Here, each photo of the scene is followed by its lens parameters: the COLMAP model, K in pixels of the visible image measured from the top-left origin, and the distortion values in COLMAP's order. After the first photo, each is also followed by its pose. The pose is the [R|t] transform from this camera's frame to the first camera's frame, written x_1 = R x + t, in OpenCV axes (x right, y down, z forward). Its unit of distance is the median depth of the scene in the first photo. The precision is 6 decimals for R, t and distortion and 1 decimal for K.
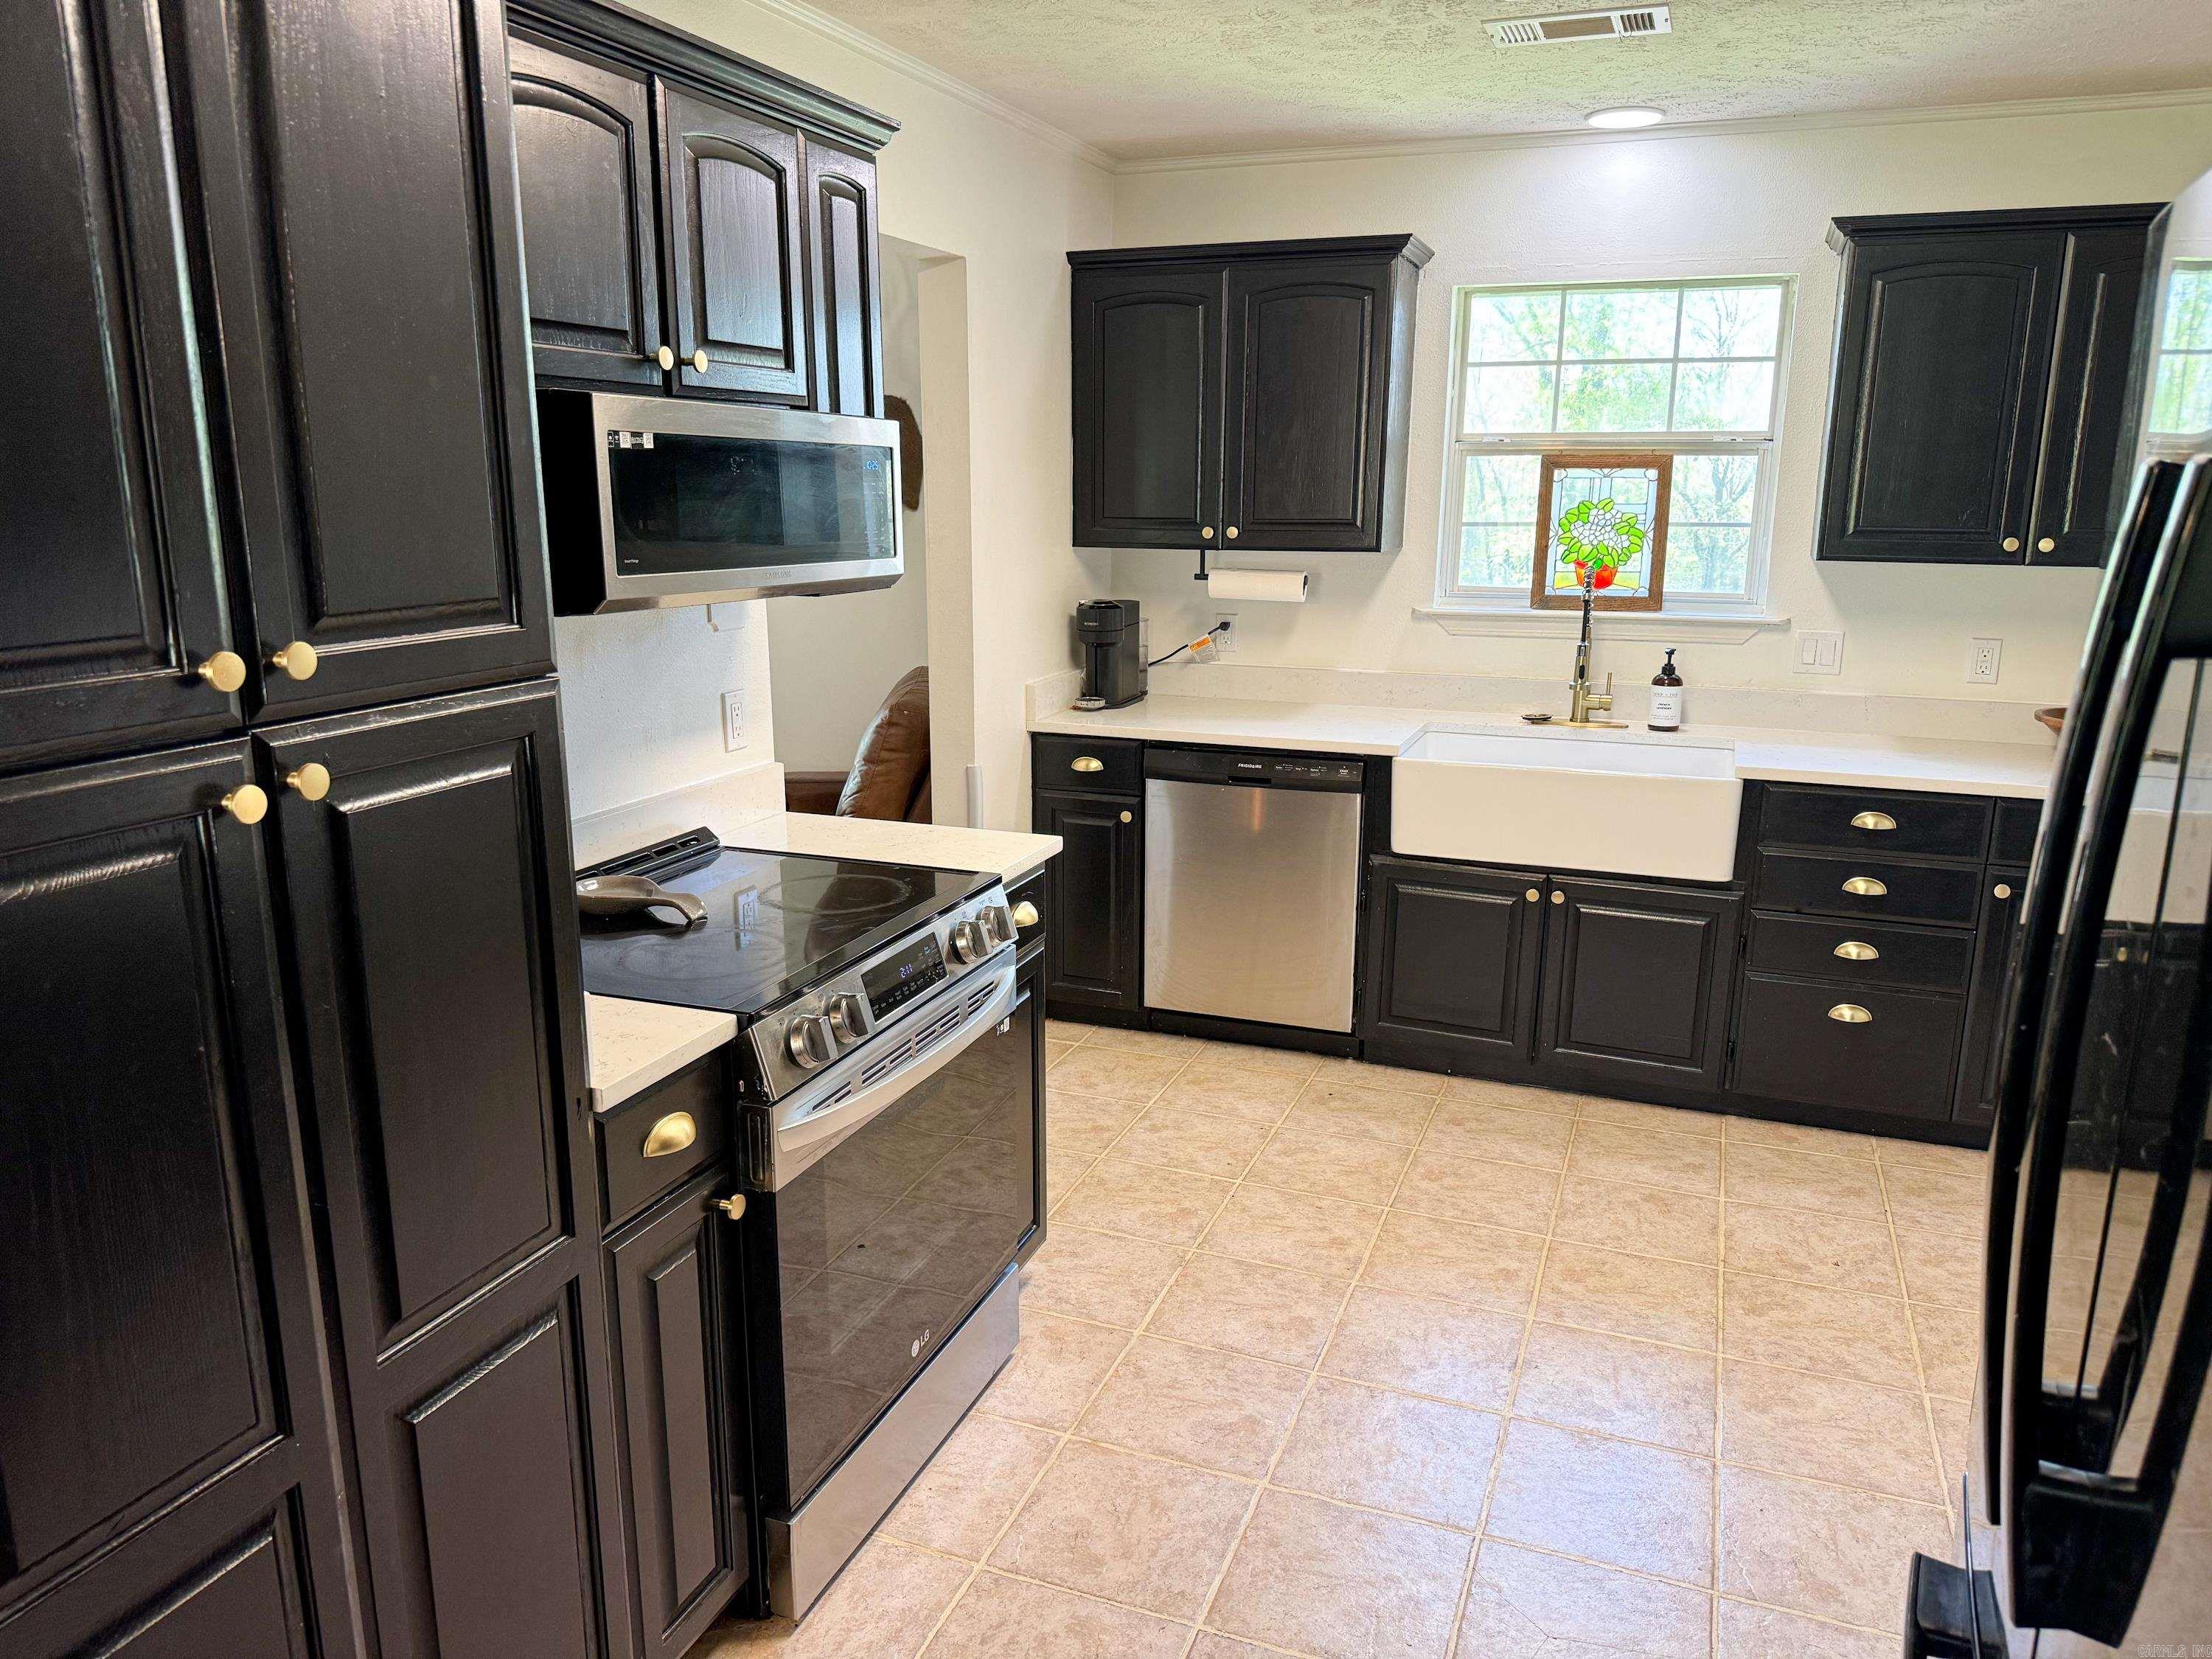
lens RADIAL K [[1550.3, 0, 1104.4], [0, 1550.3, 849.7], [0, 0, 1]] dist [0.153522, -0.282849]
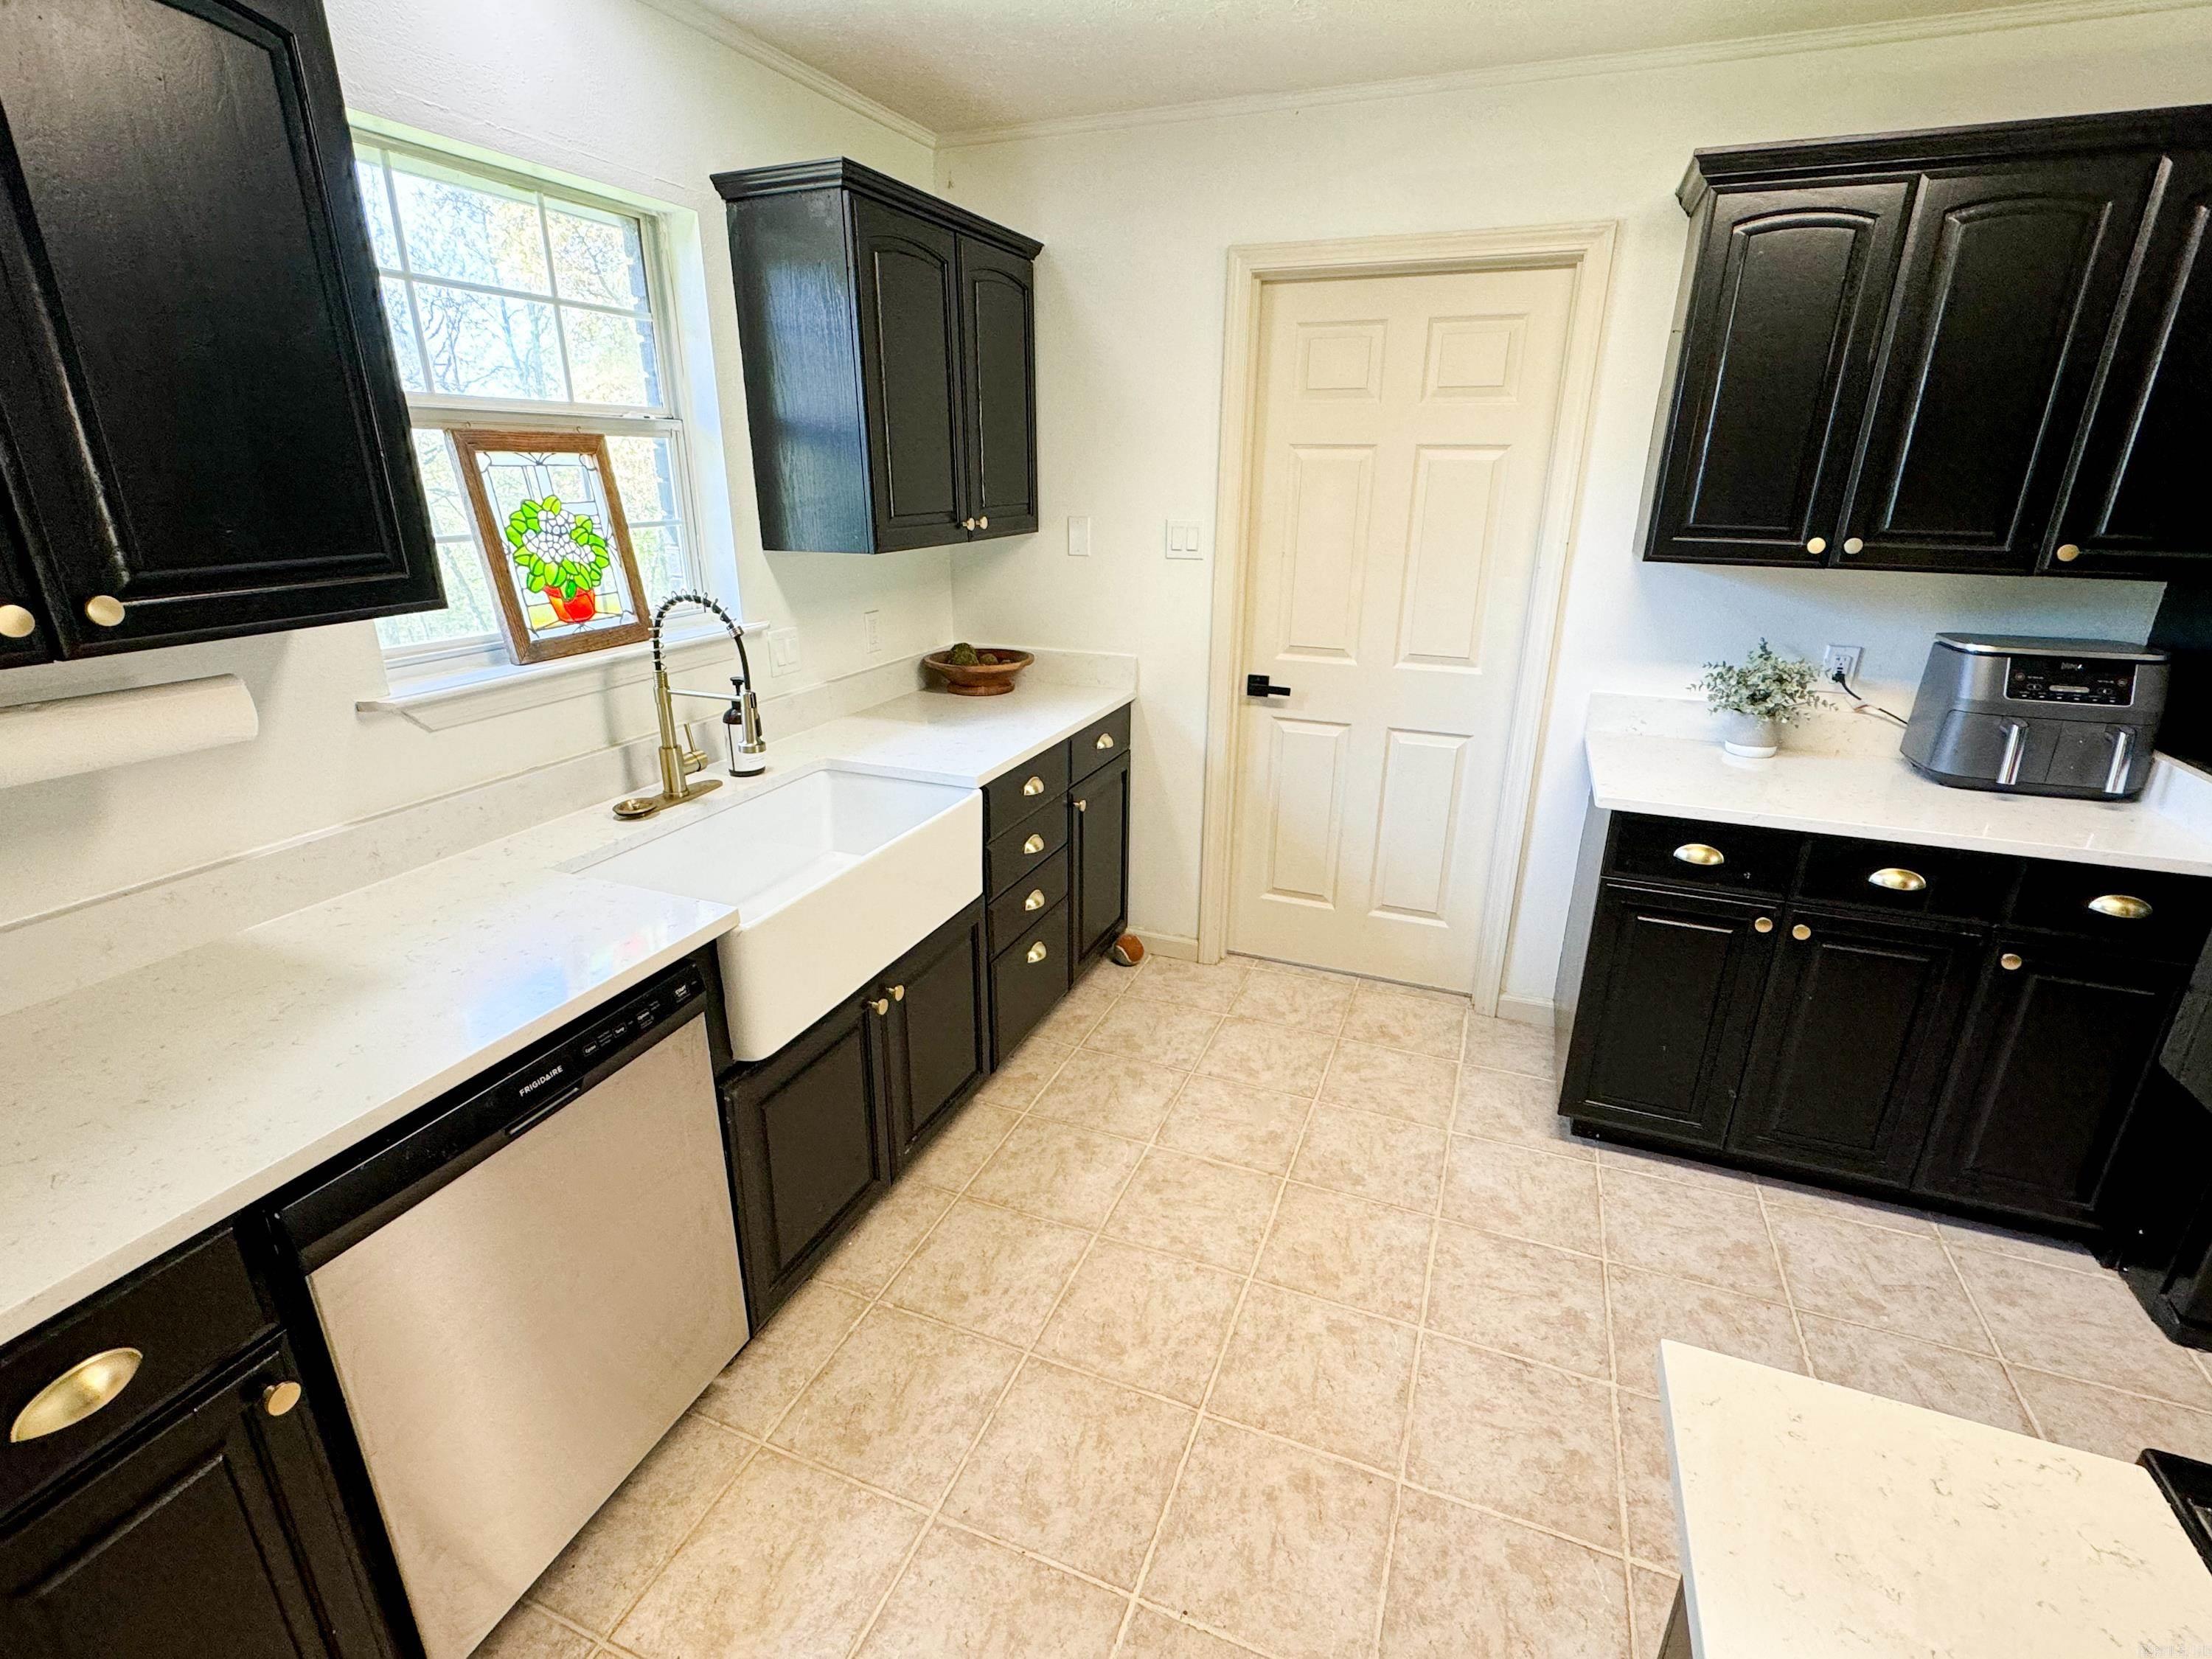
lens RADIAL K [[1024.7, 0, 1111.8], [0, 1024.7, 835.4], [0, 0, 1]] dist [0.000696, 0.000410]
pose [[0.009737, -0.344839, 0.938611, -0.170408], [0.230043, 0.914251, 0.333503, -0.183256], [-0.973132, 0.212674, 0.088230, 0.764392]]
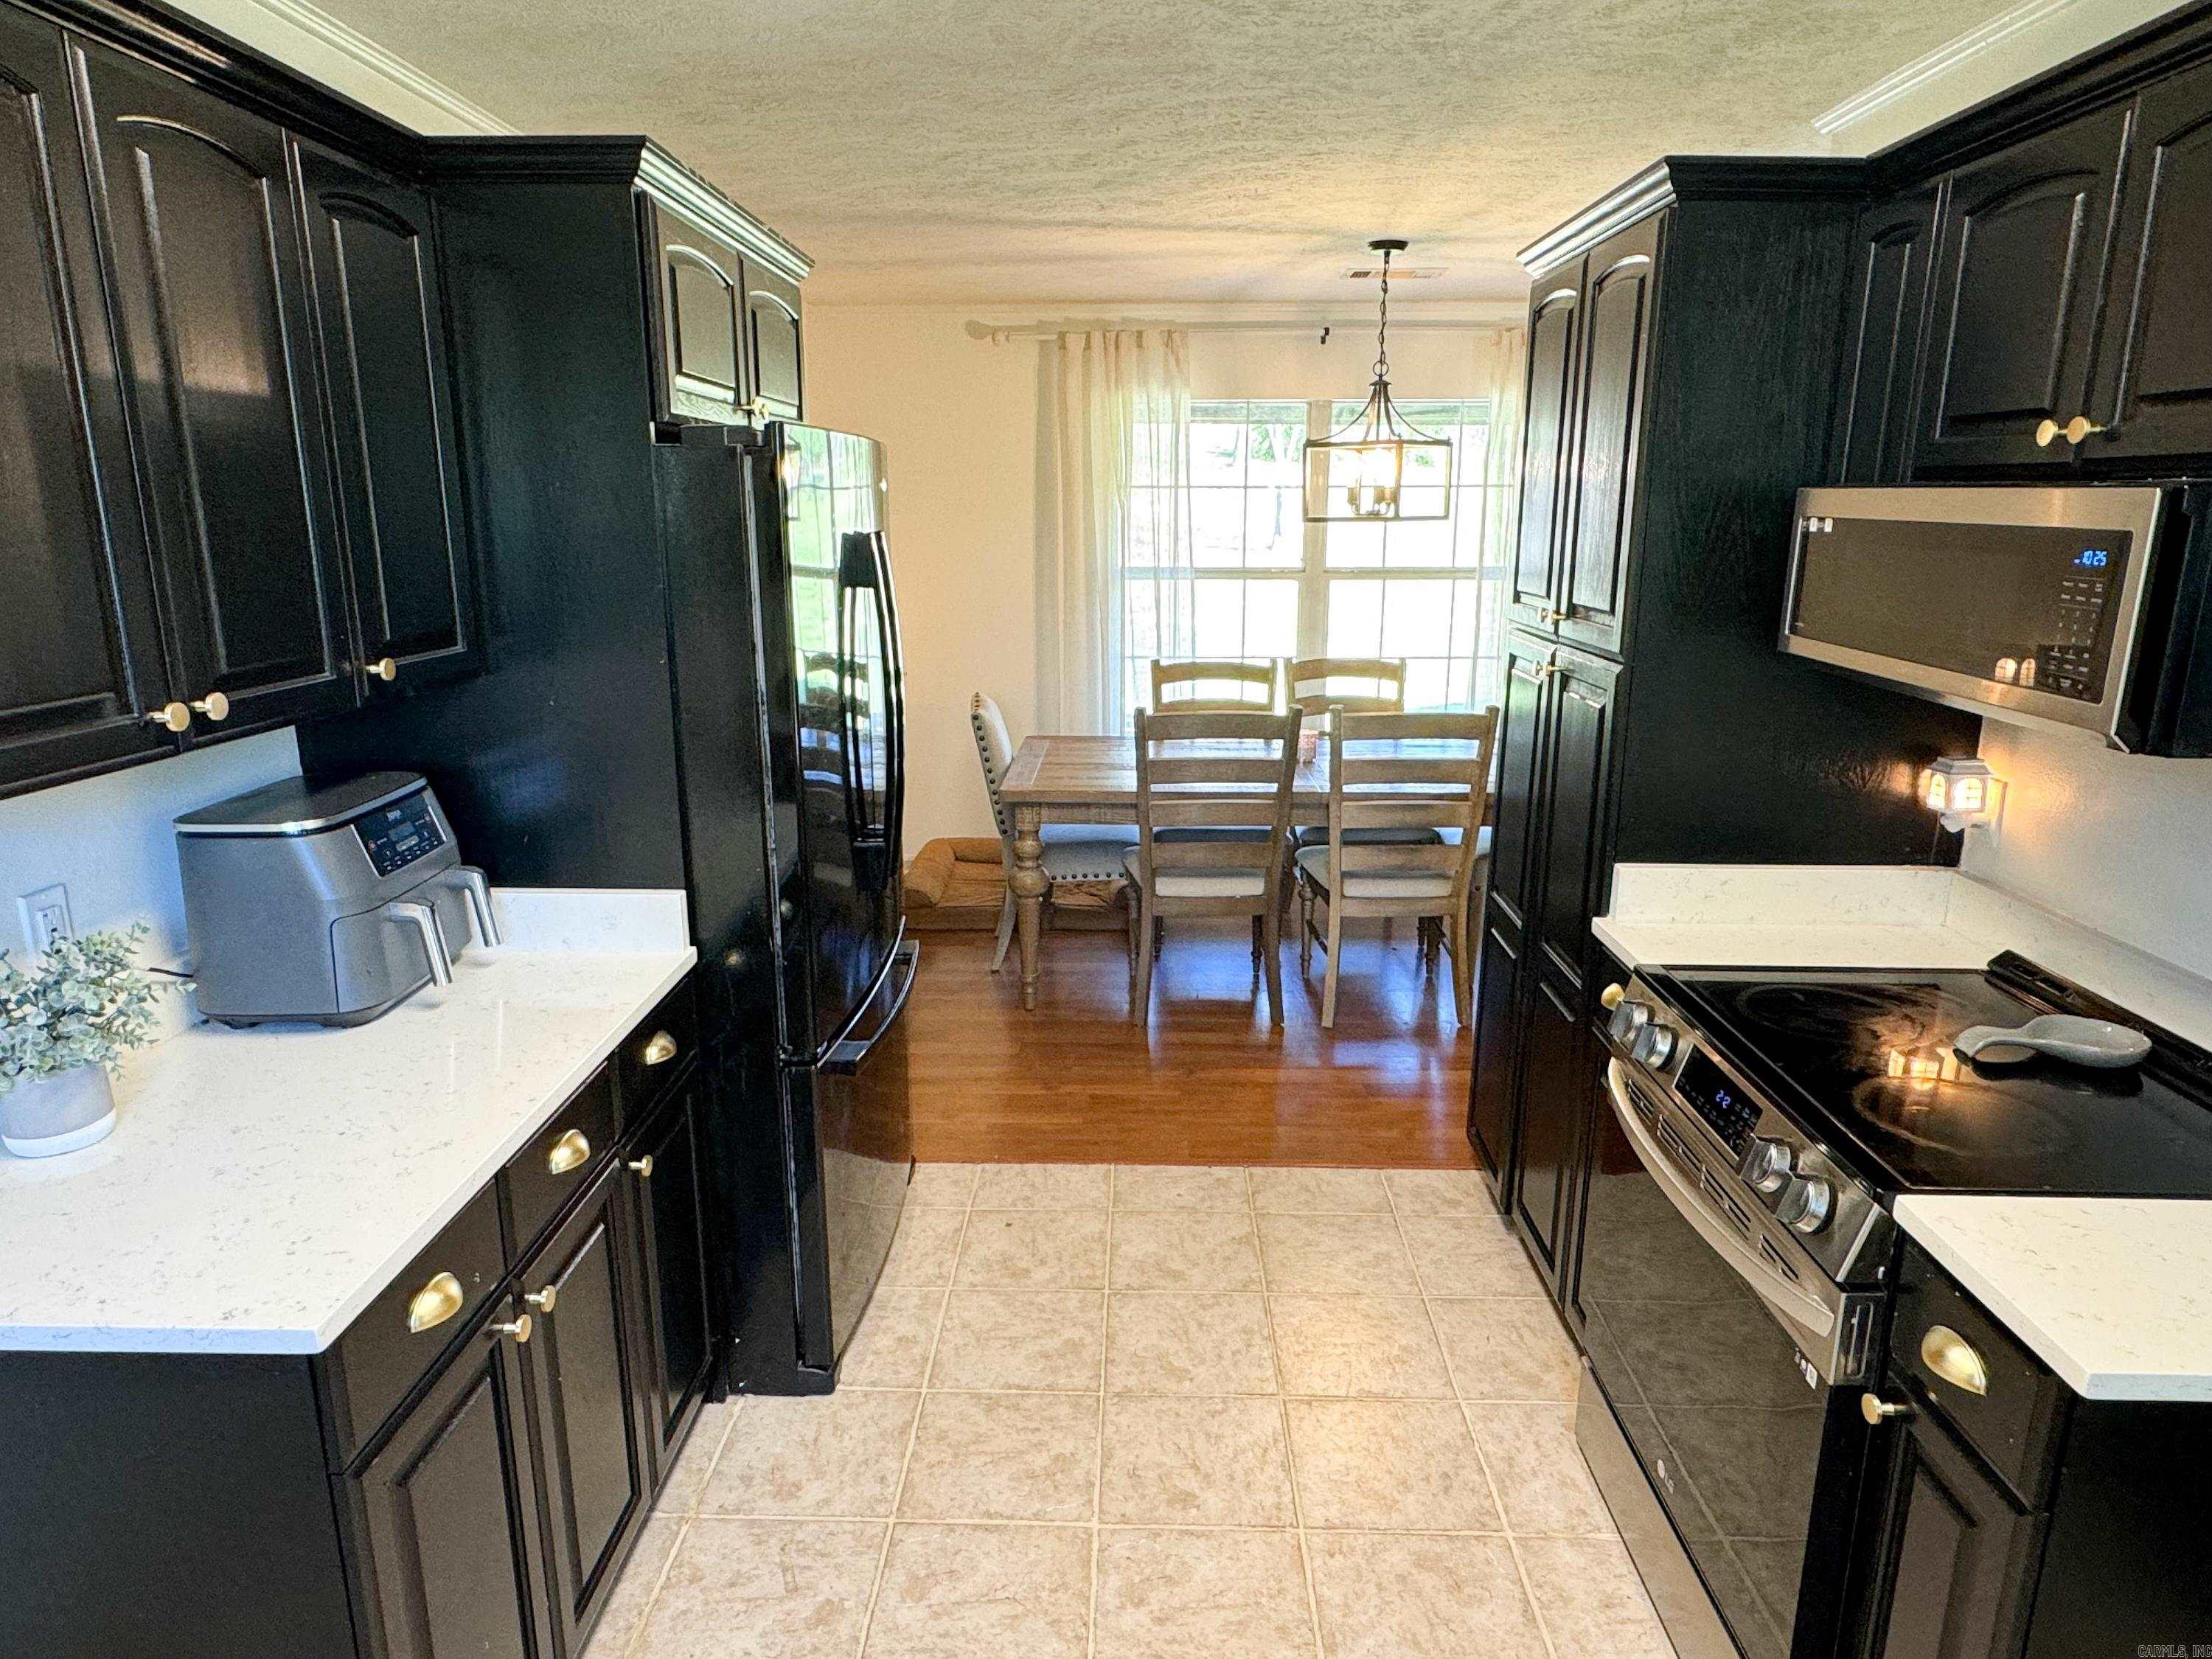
lens RADIAL K [[1351.0, 0, 1102.2], [0, 1351.0, 836.9], [0, 0, 1]] dist [0.002177, 0.000170]
pose [[-0.941475, 0.076587, -0.328268, 0.255800], [-0.084229, 0.889504, 0.449097, -0.212715], [0.326391, 0.450463, -0.830994, 0.817716]]
